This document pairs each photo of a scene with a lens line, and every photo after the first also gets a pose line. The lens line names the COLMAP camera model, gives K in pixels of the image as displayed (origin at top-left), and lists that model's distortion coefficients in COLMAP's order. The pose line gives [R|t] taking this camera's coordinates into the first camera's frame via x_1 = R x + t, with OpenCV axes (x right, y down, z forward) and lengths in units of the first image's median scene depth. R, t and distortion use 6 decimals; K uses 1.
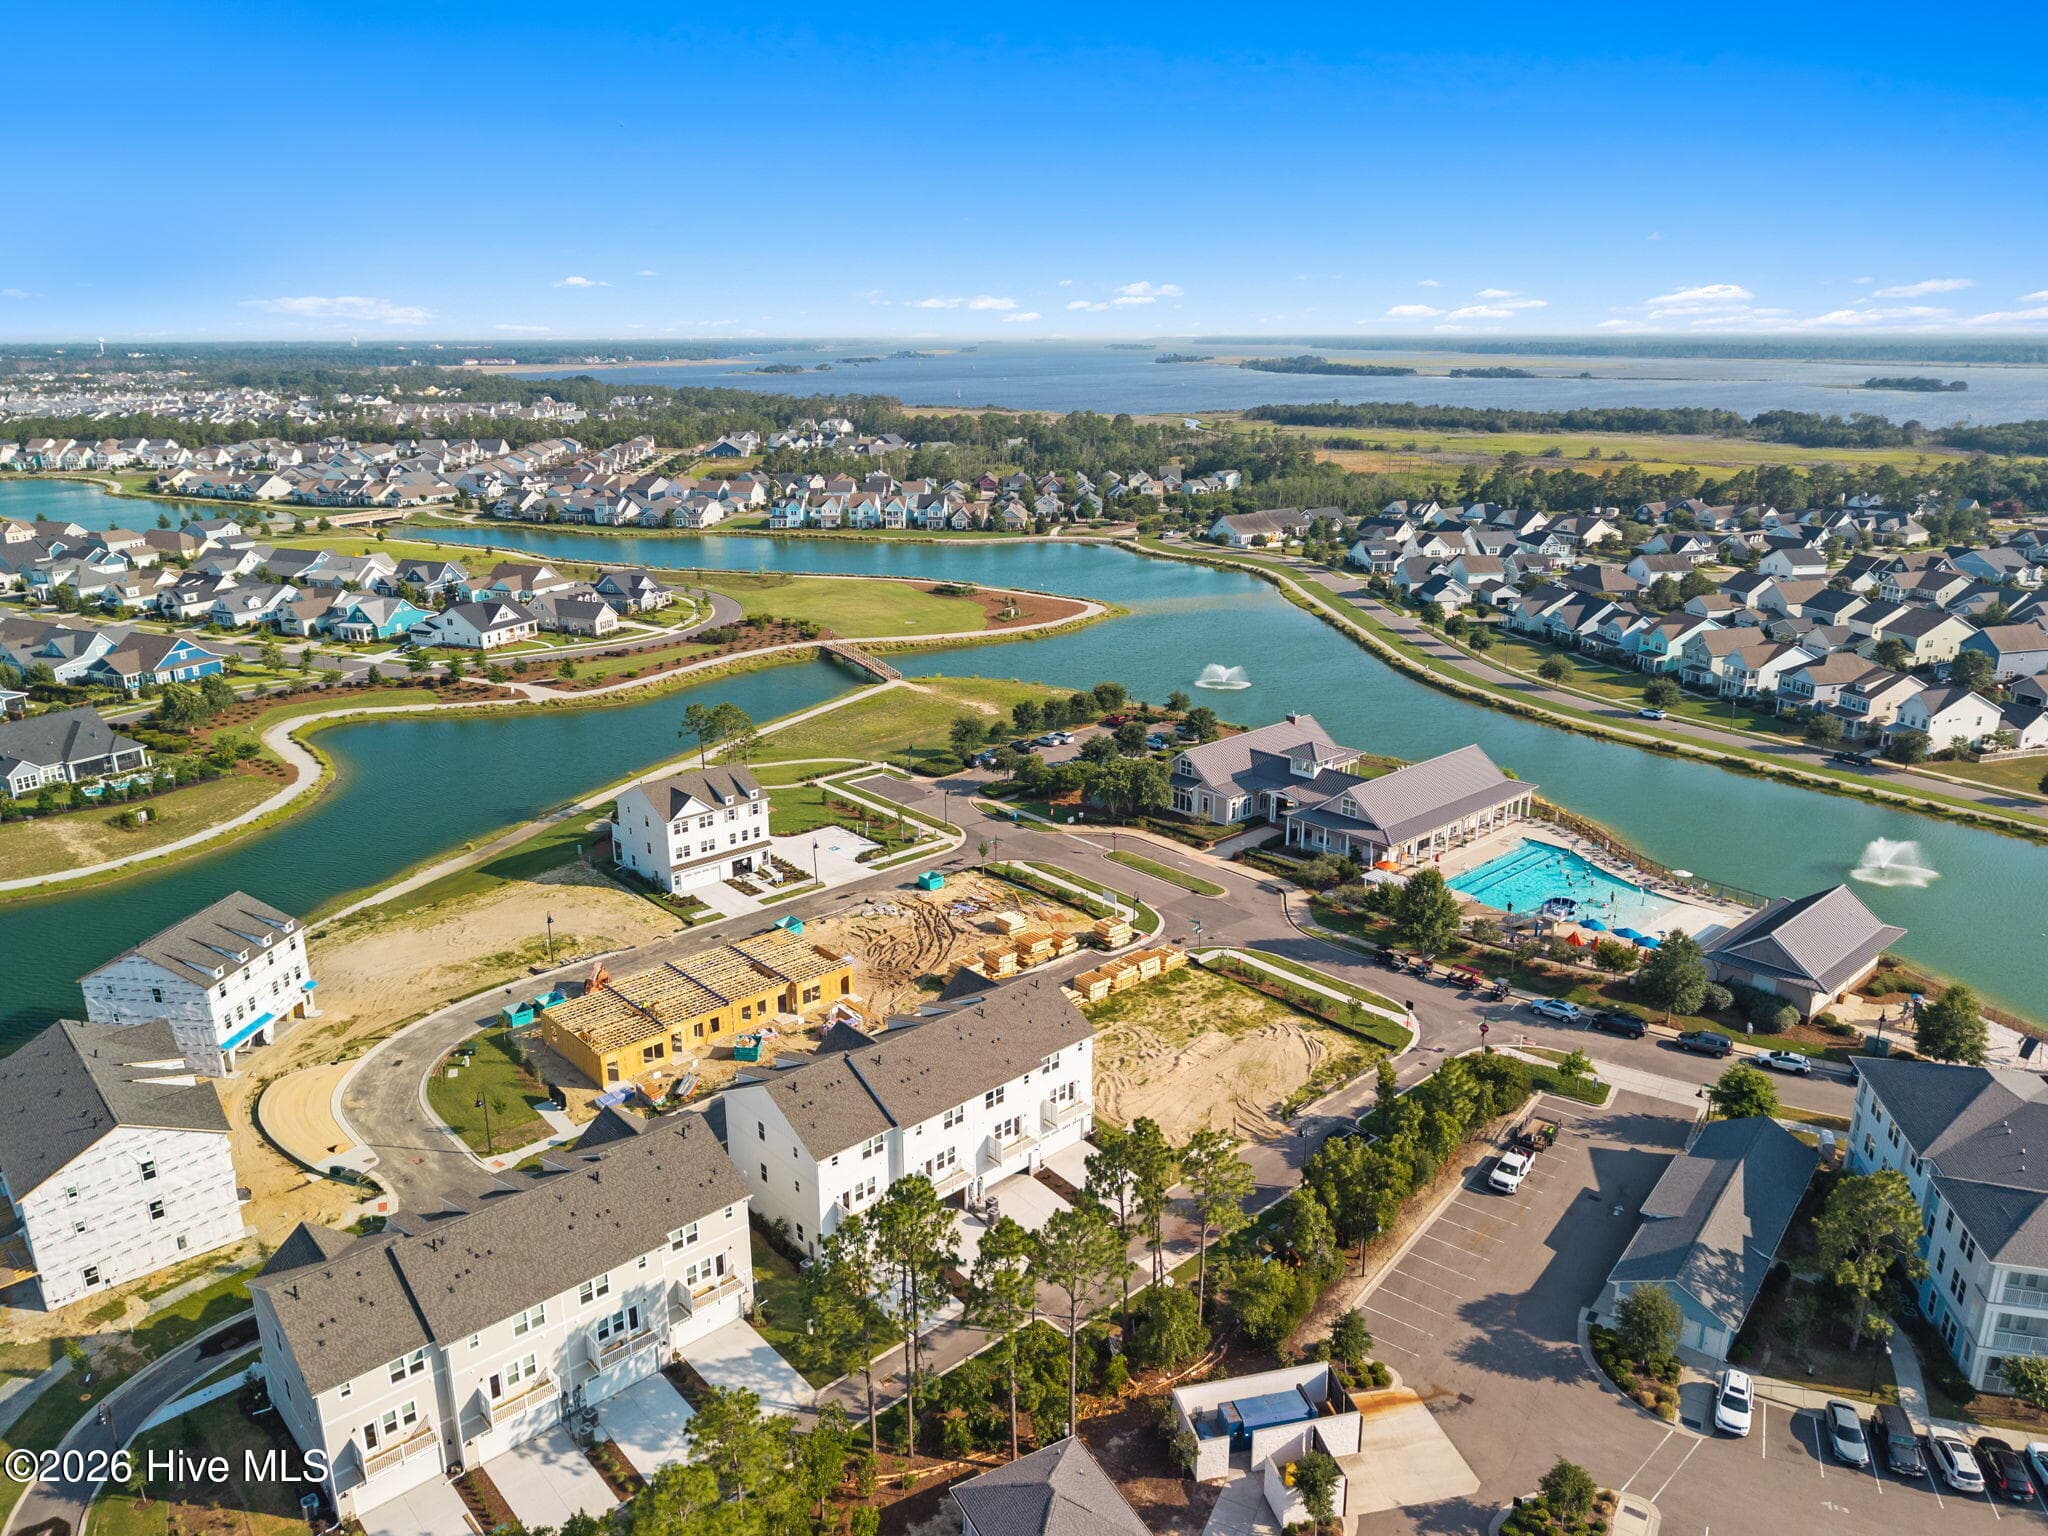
lens RADIAL K [[1400.3, 0, 1015.6], [0, 1400.3, 766.5], [0, 0, 1]] dist [0.066352, -0.100724]
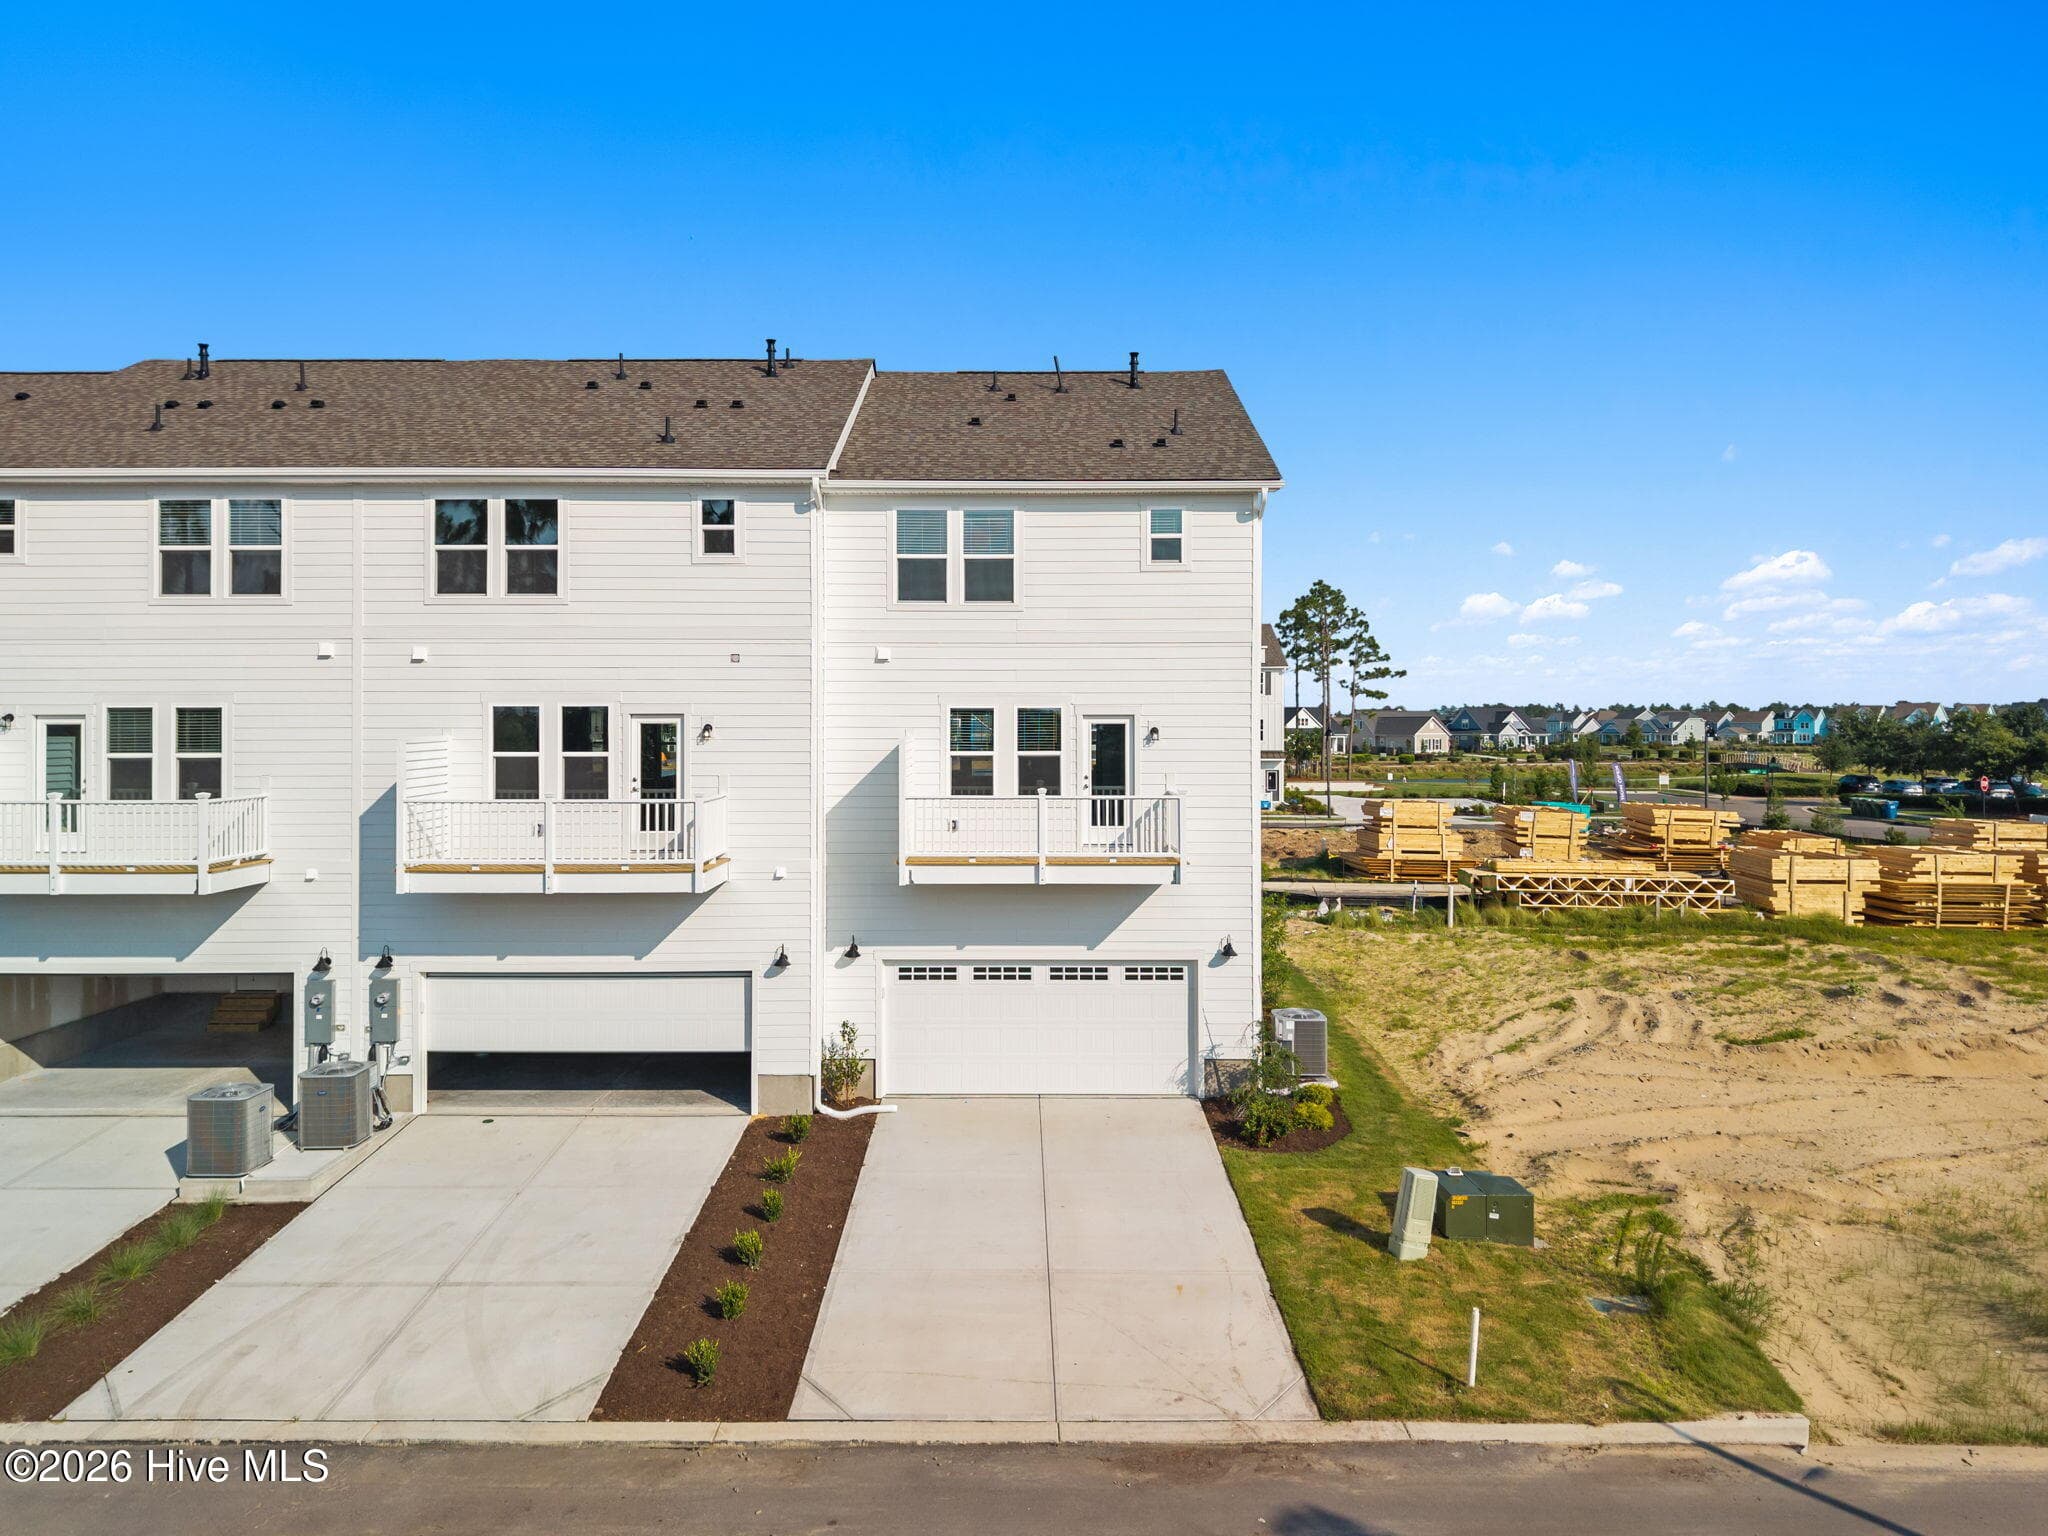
lens RADIAL K [[1413.9, 0, 1023.5], [0, 1413.9, 712.1], [0, 0, 1]] dist [0.020614, -0.002471]
pose [[0.743511, -0.000534, -0.668723, 0.100716], [-0.200184, 0.953965, -0.223333, 0.168744], [0.638057, 0.299918, 0.709177, 0.536703]]
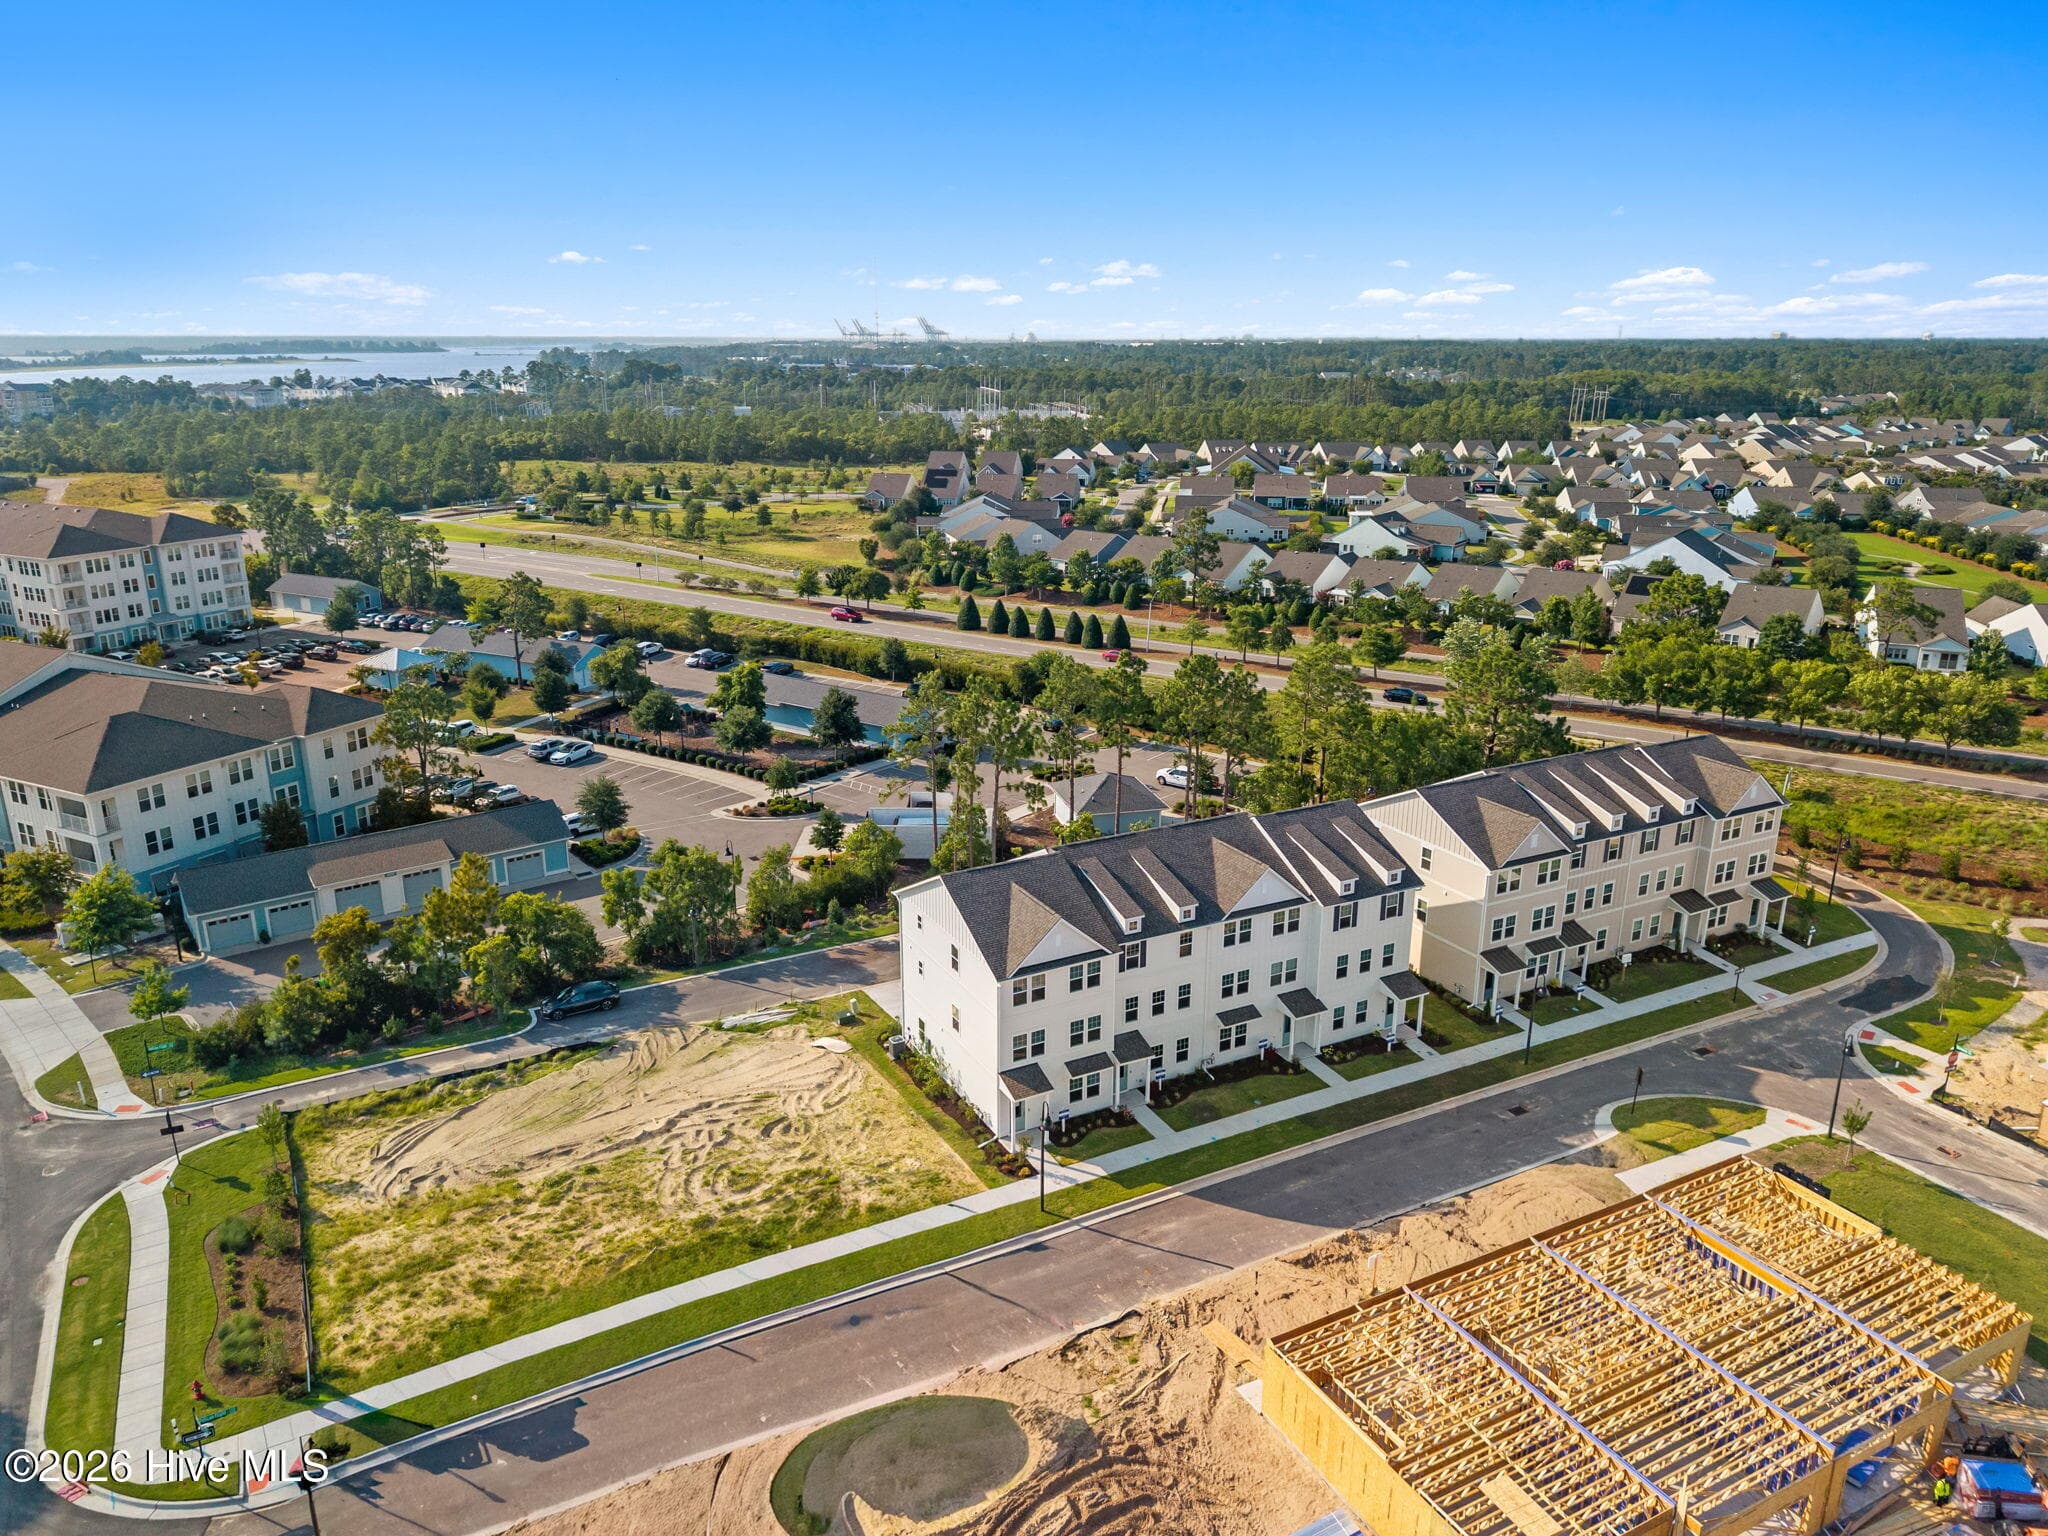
lens RADIAL K [[1400.3, 0, 1015.6], [0, 1400.3, 766.5], [0, 0, 1]] dist [0.066352, -0.100724]
pose [[-0.971488, -0.068314, 0.227032, -0.097040], [0.069920, 0.832447, 0.549676, -0.149544], [-0.226543, 0.549878, -0.803936, 0.949911]]
